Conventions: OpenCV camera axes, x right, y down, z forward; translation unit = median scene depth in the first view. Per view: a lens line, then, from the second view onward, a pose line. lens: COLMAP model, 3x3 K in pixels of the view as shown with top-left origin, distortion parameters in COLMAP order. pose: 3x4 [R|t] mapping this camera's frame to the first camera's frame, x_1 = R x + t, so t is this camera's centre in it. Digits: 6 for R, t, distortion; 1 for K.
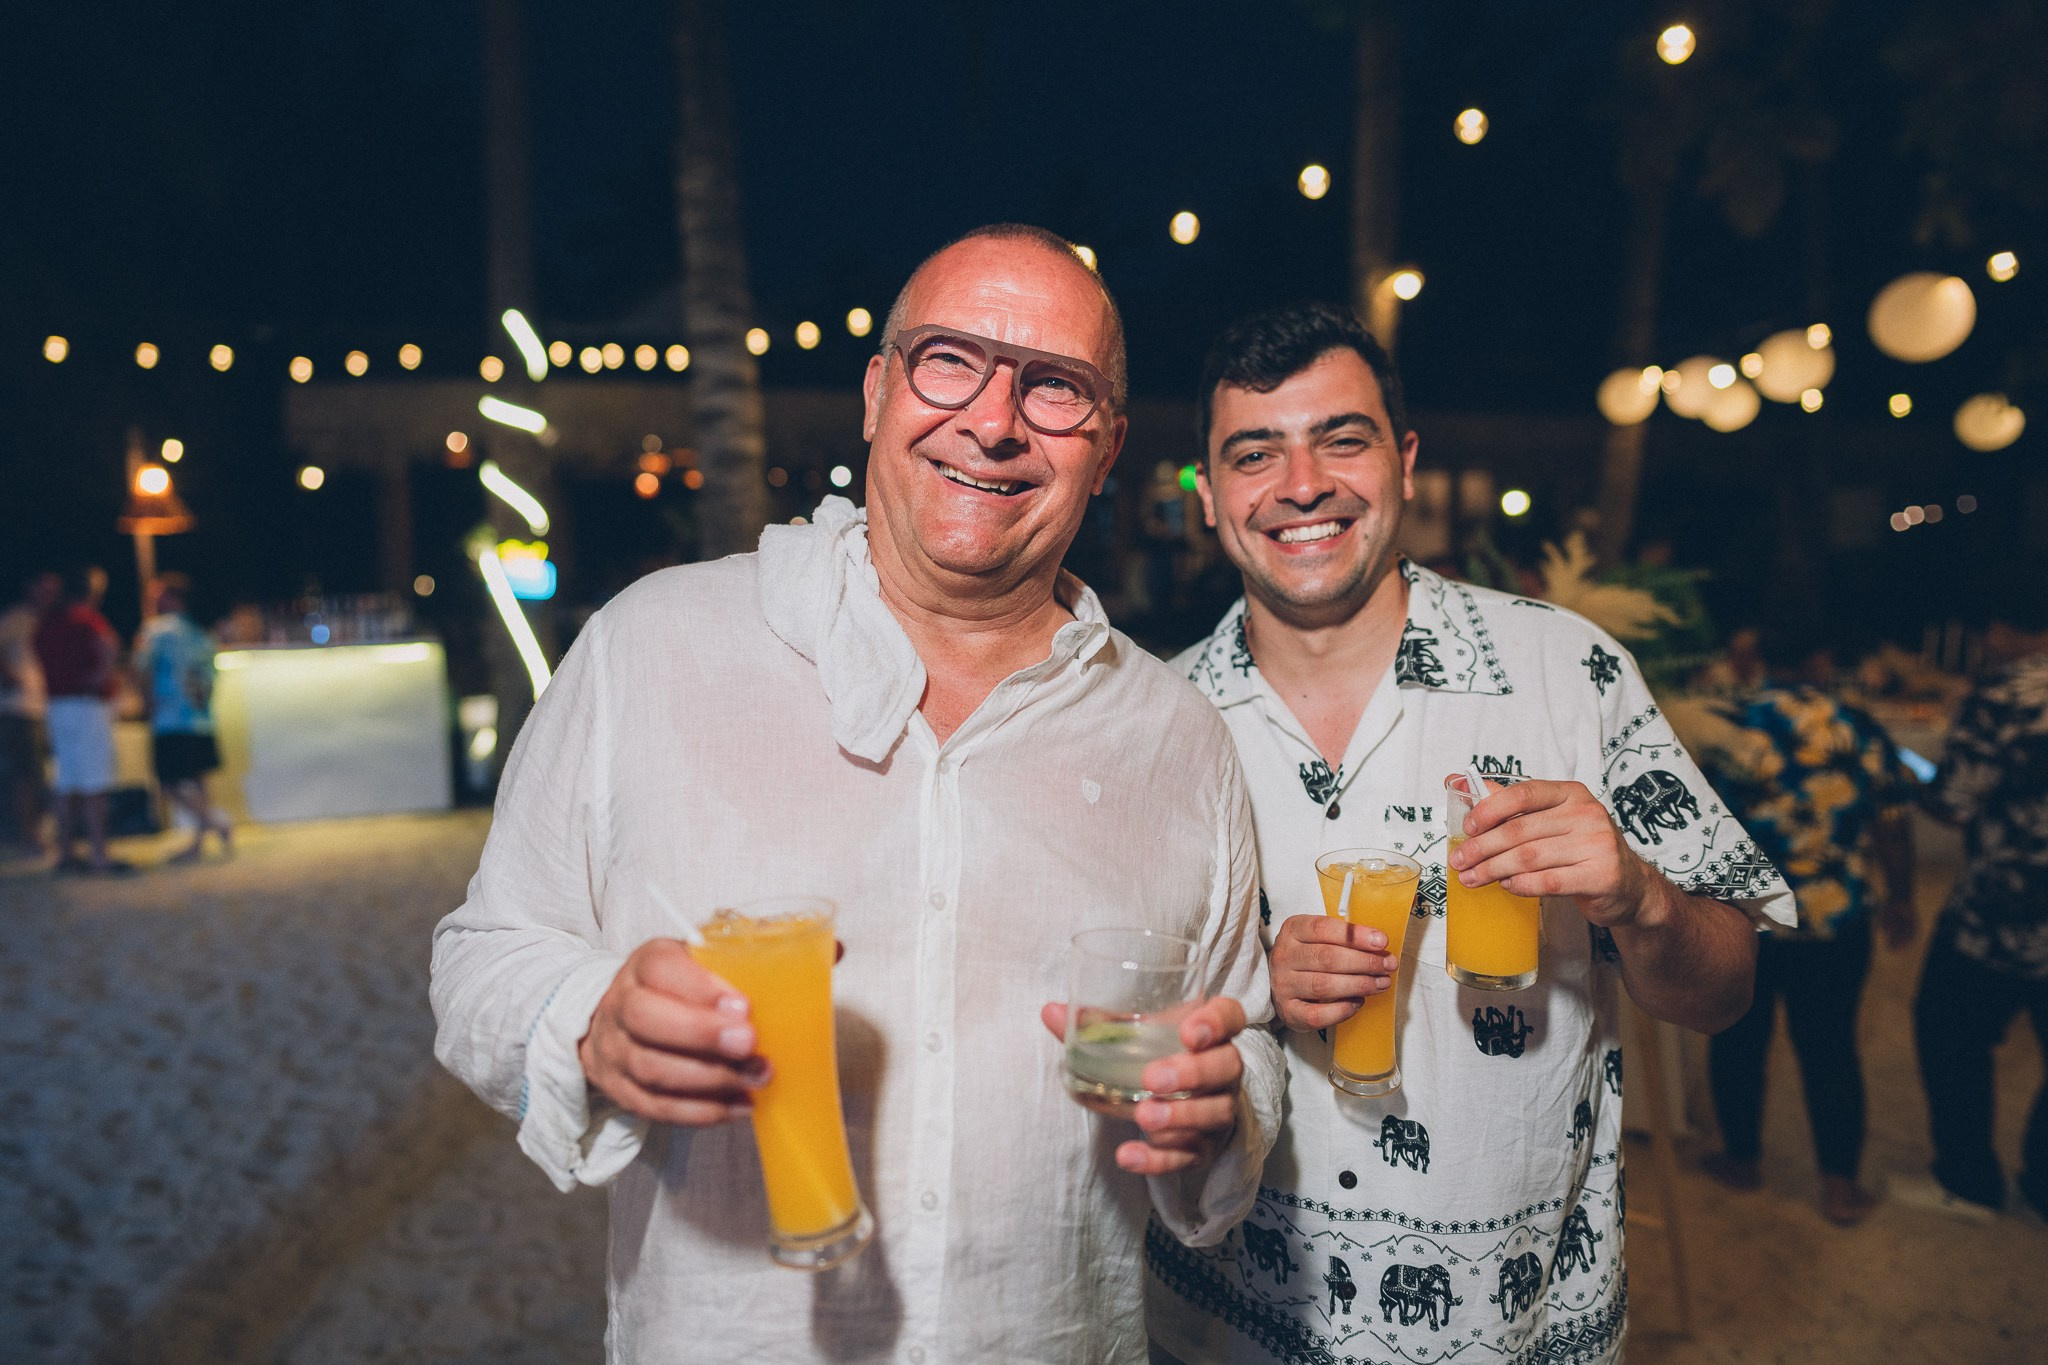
lens RADIAL K [[1480.1, 0, 1053.4], [0, 1480.1, 665.0], [0, 0, 1]] dist [-0.002046, -0.000884]
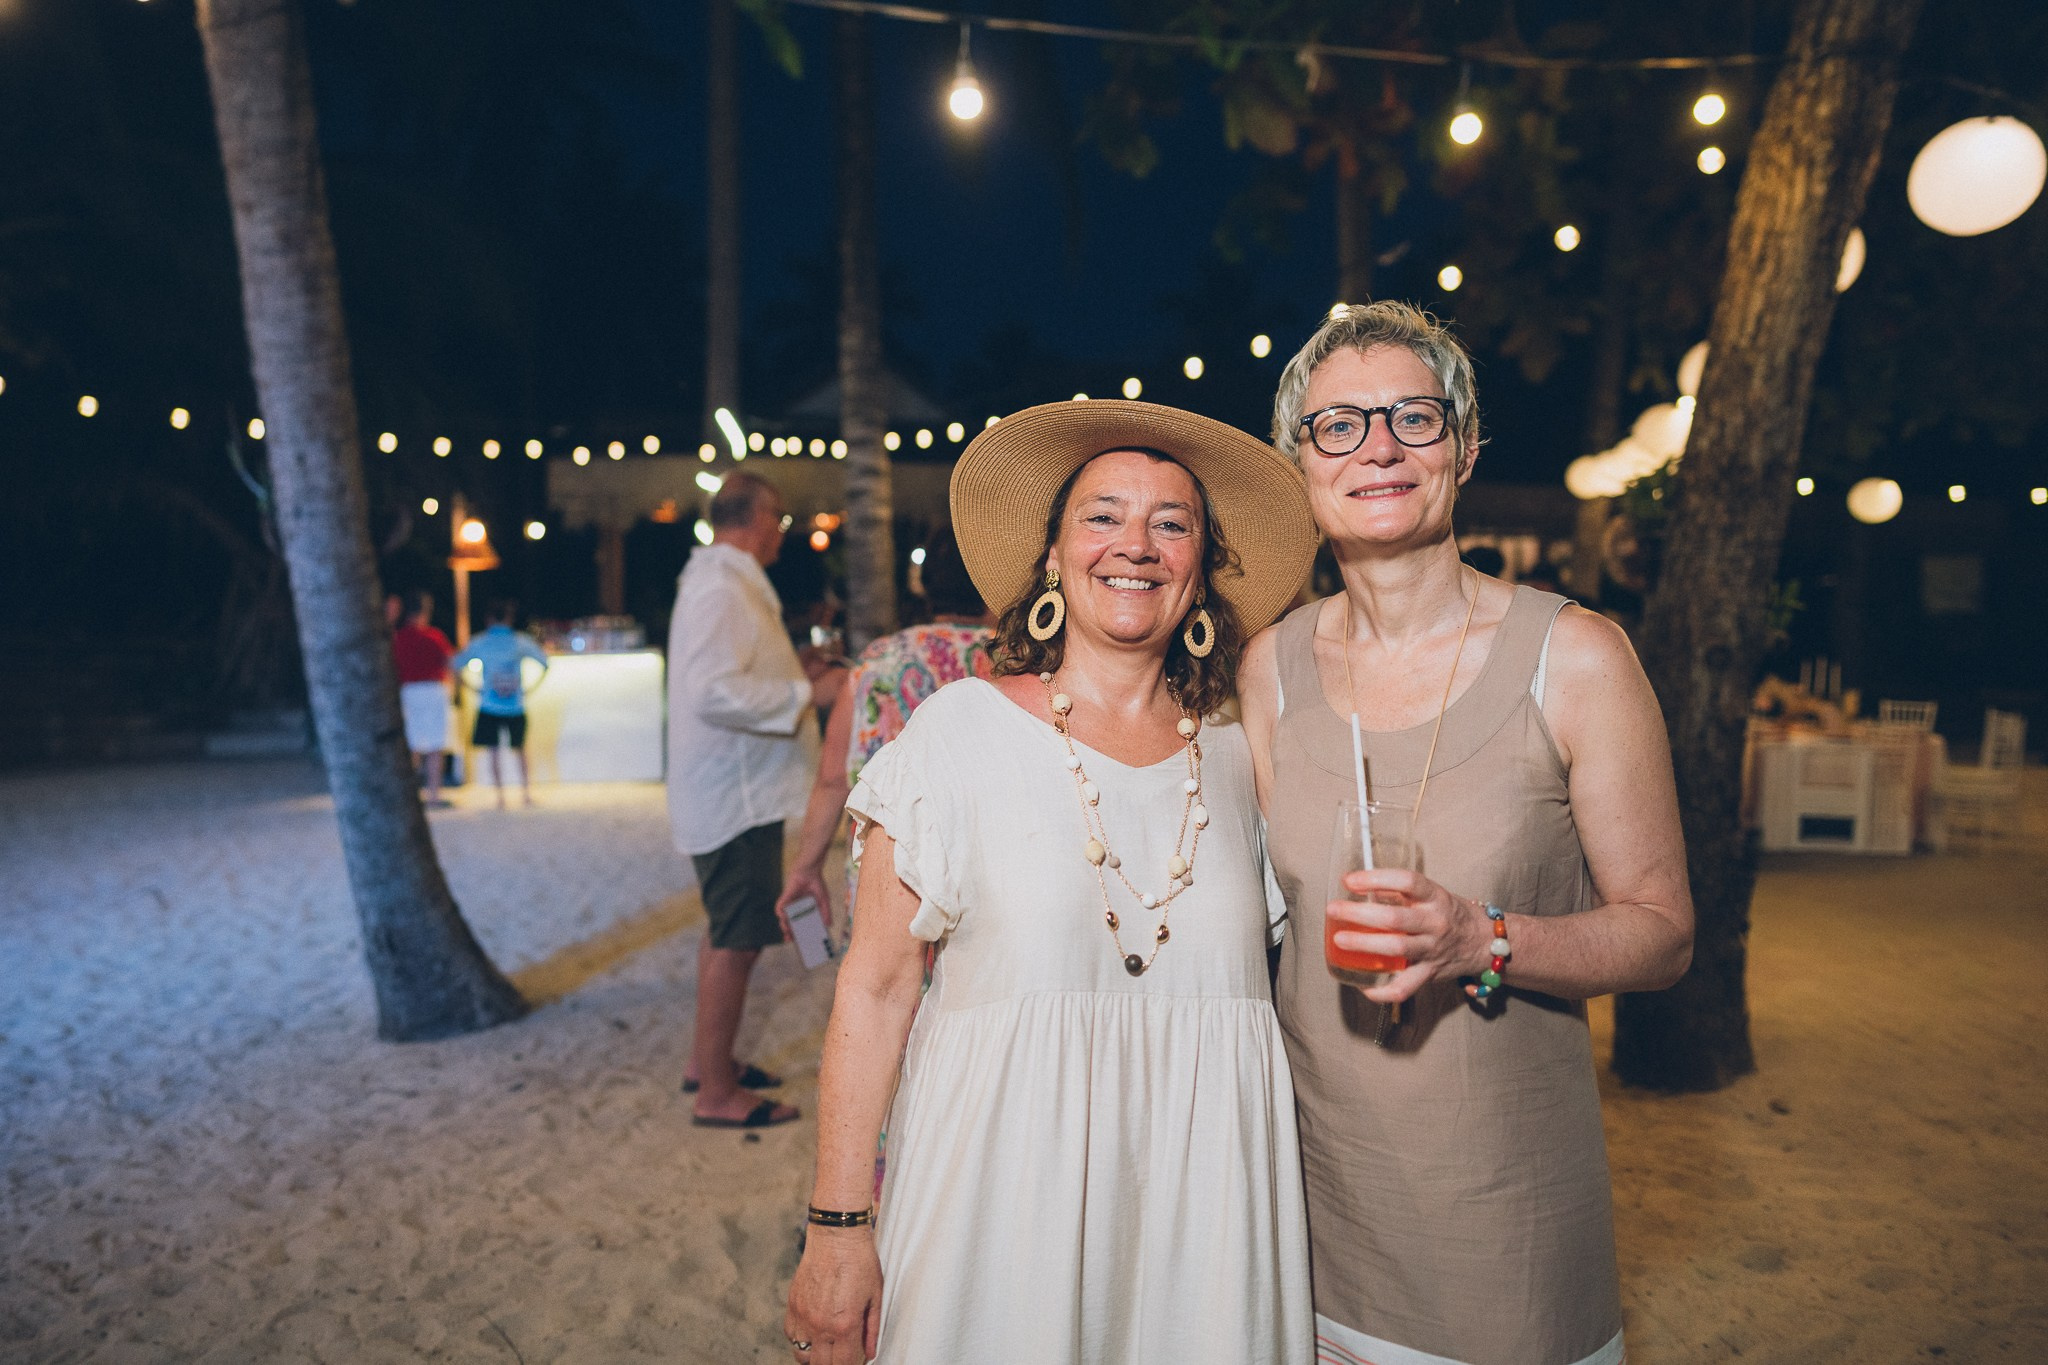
lens RADIAL K [[1480.1, 0, 1053.4], [0, 1480.1, 665.0], [0, 0, 1]] dist [-0.002046, -0.000884]
pose [[0.993767, 0.020694, -0.109535, 0.094301], [-0.025027, 0.998952, -0.038330, 0.040750], [0.108627, 0.040833, 0.993244, -0.324170]]
